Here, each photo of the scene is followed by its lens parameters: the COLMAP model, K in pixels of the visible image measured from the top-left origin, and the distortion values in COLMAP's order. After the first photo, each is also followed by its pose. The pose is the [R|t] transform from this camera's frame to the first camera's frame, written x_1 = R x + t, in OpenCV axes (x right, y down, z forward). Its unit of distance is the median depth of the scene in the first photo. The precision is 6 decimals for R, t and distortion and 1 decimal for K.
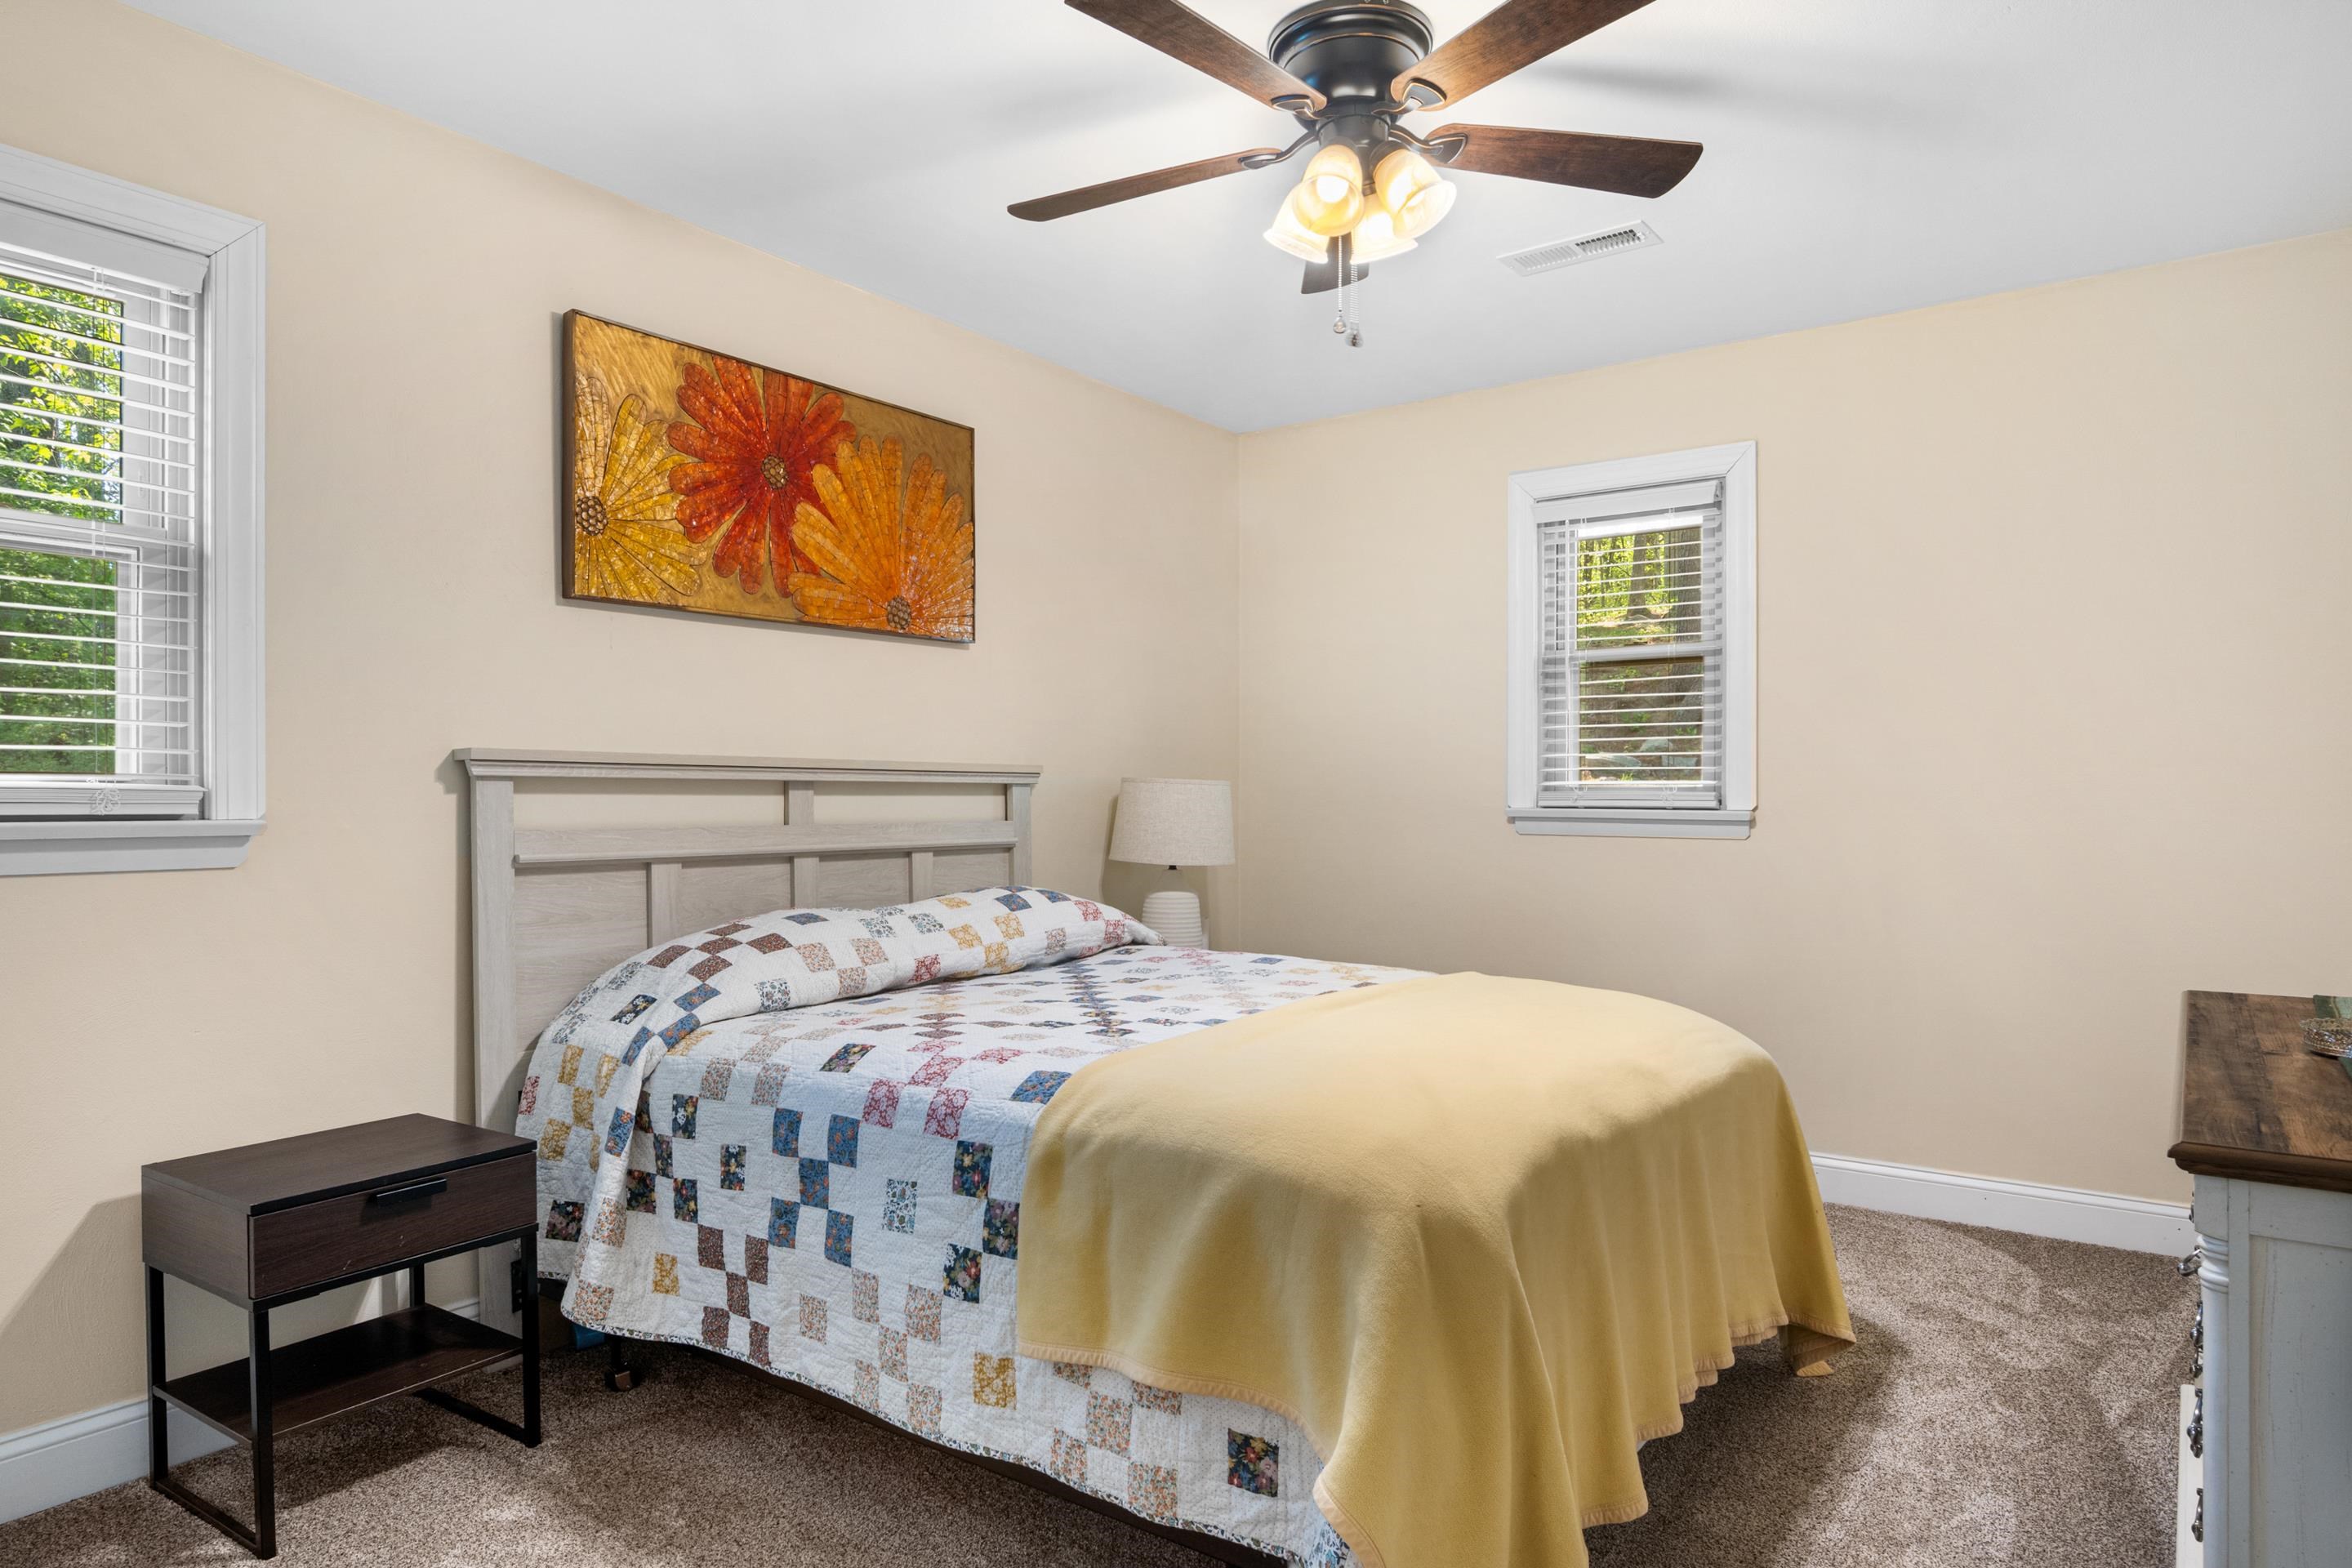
lens RADIAL K [[1375.3, 0, 1160.7], [0, 1375.3, 790.6], [0, 0, 1]] dist [0.001662, -0.003747]
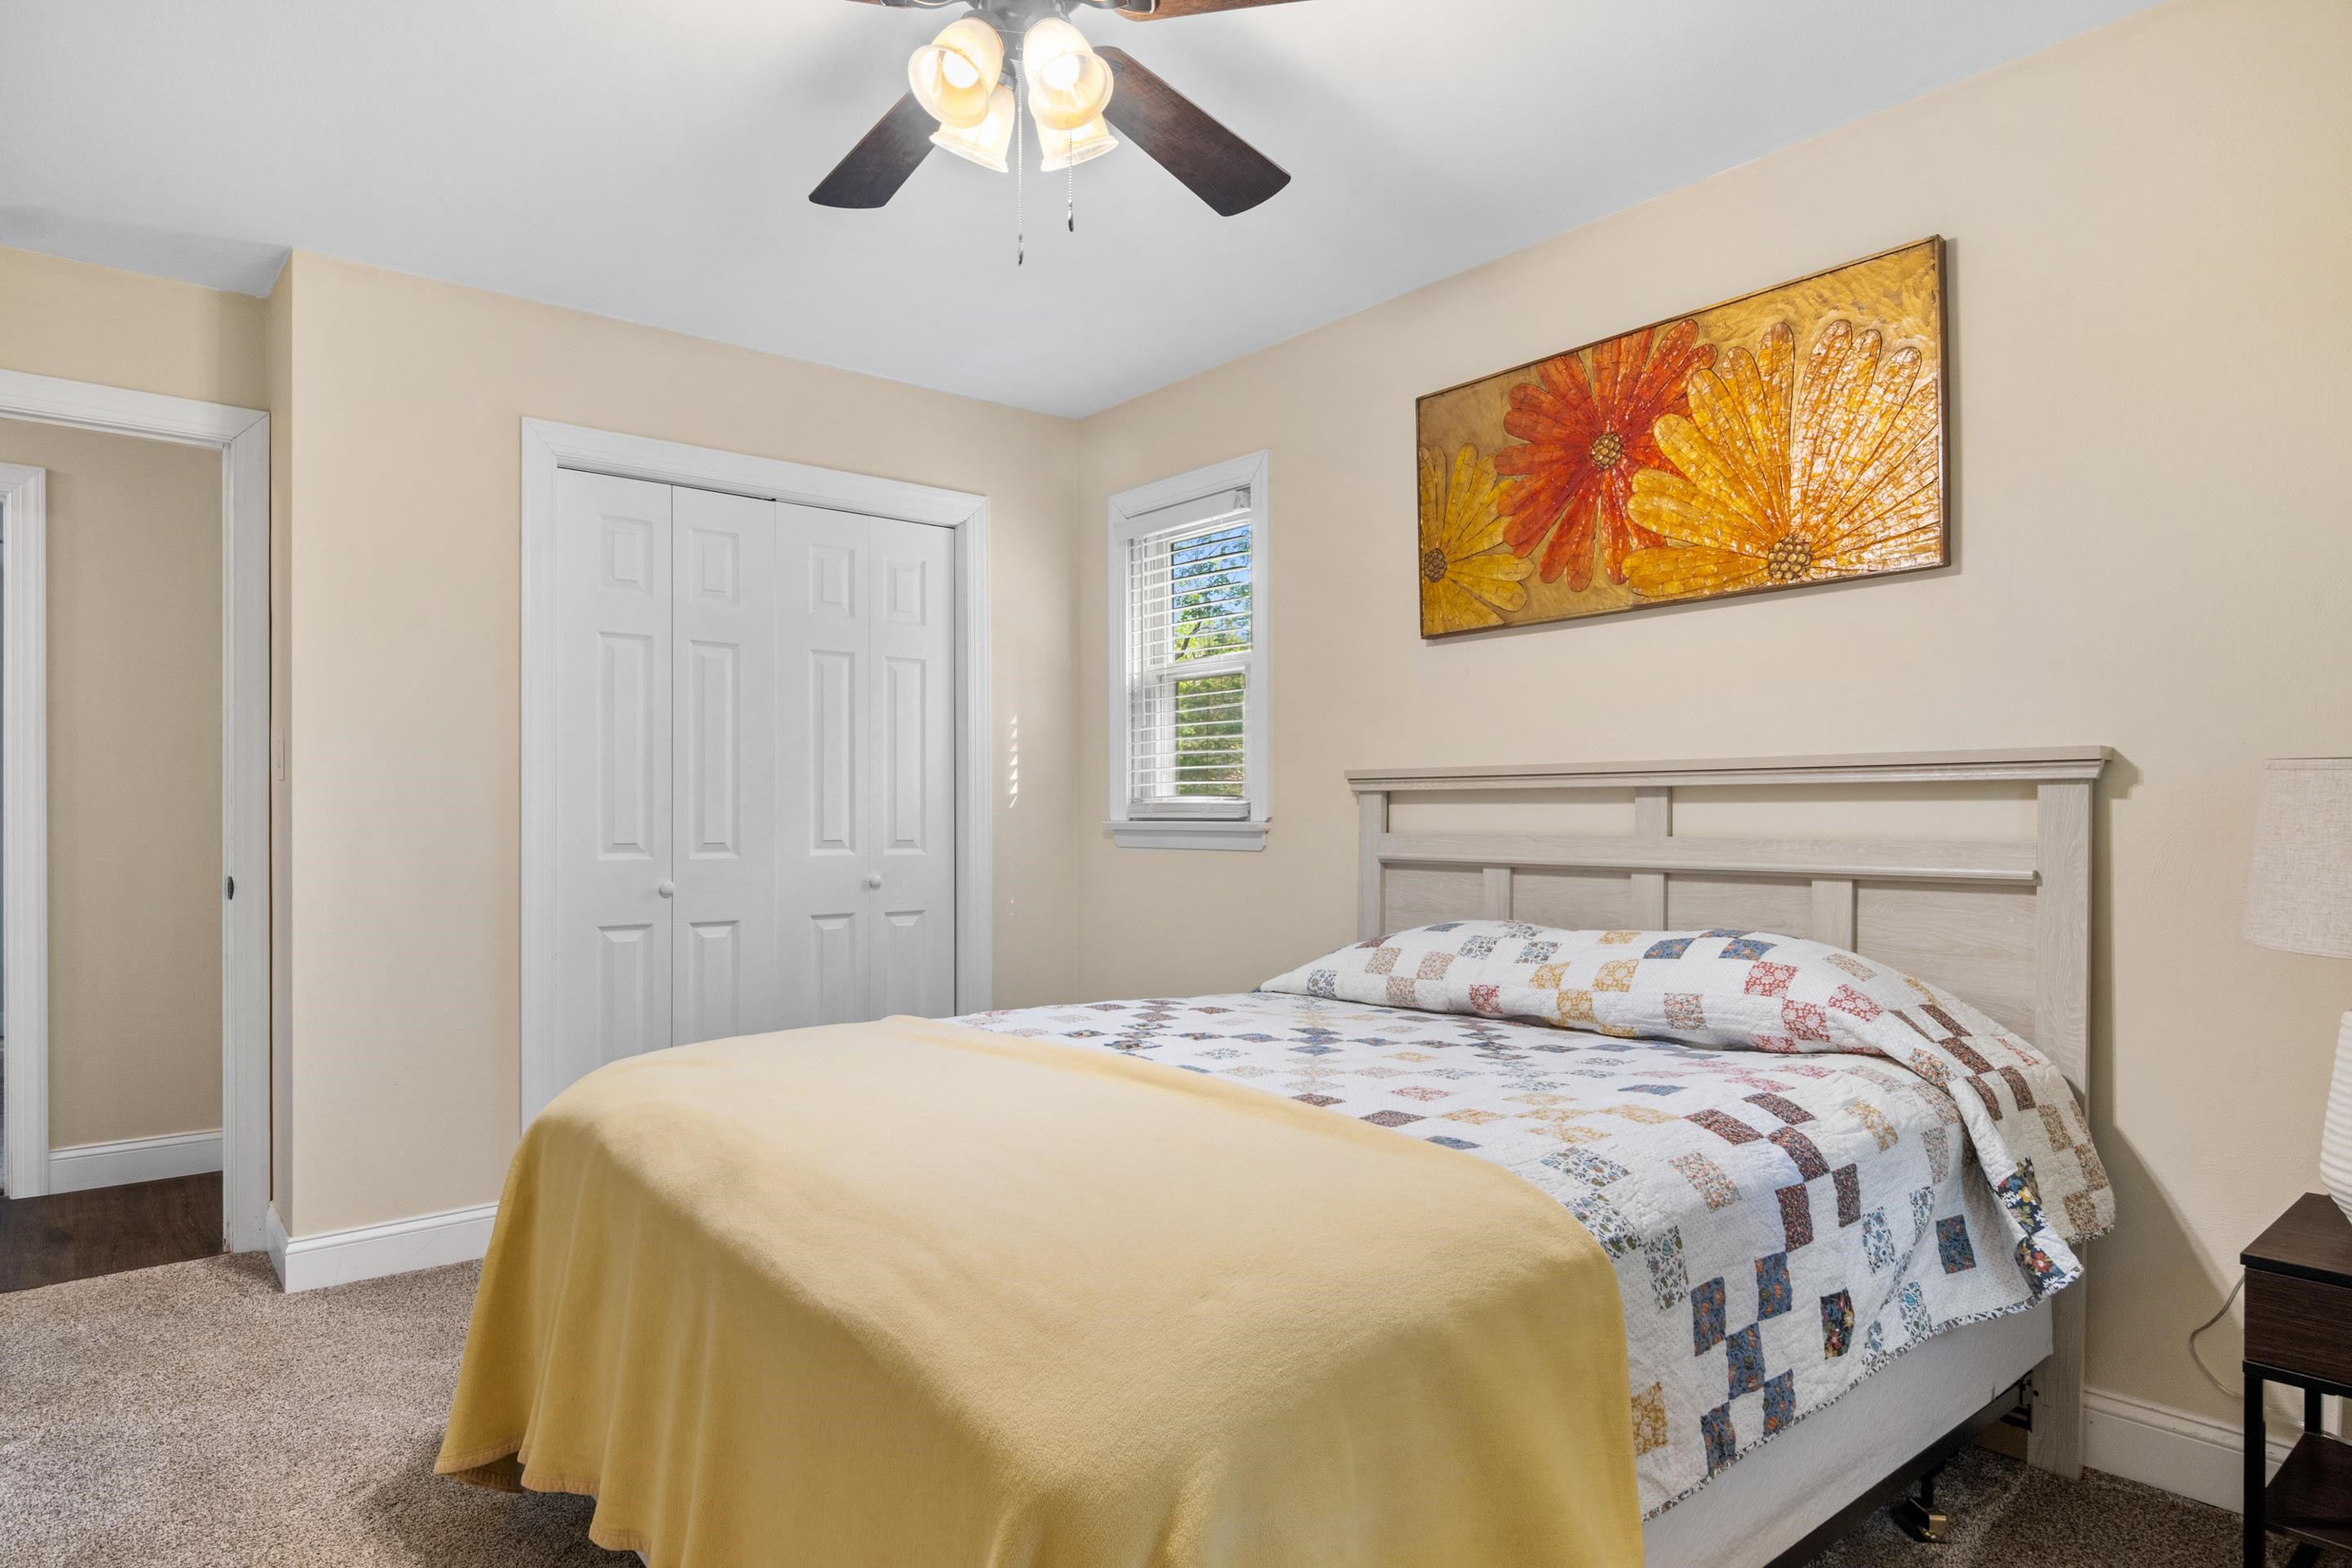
lens RADIAL K [[1375.3, 0, 1160.7], [0, 1375.3, 790.6], [0, 0, 1]] dist [0.001662, -0.003747]
pose [[-0.254462, -0.020036, -0.966875, 0.704994], [0.002768, 0.999766, -0.021447, 0.014030], [0.967079, -0.008134, -0.254347, 0.983220]]
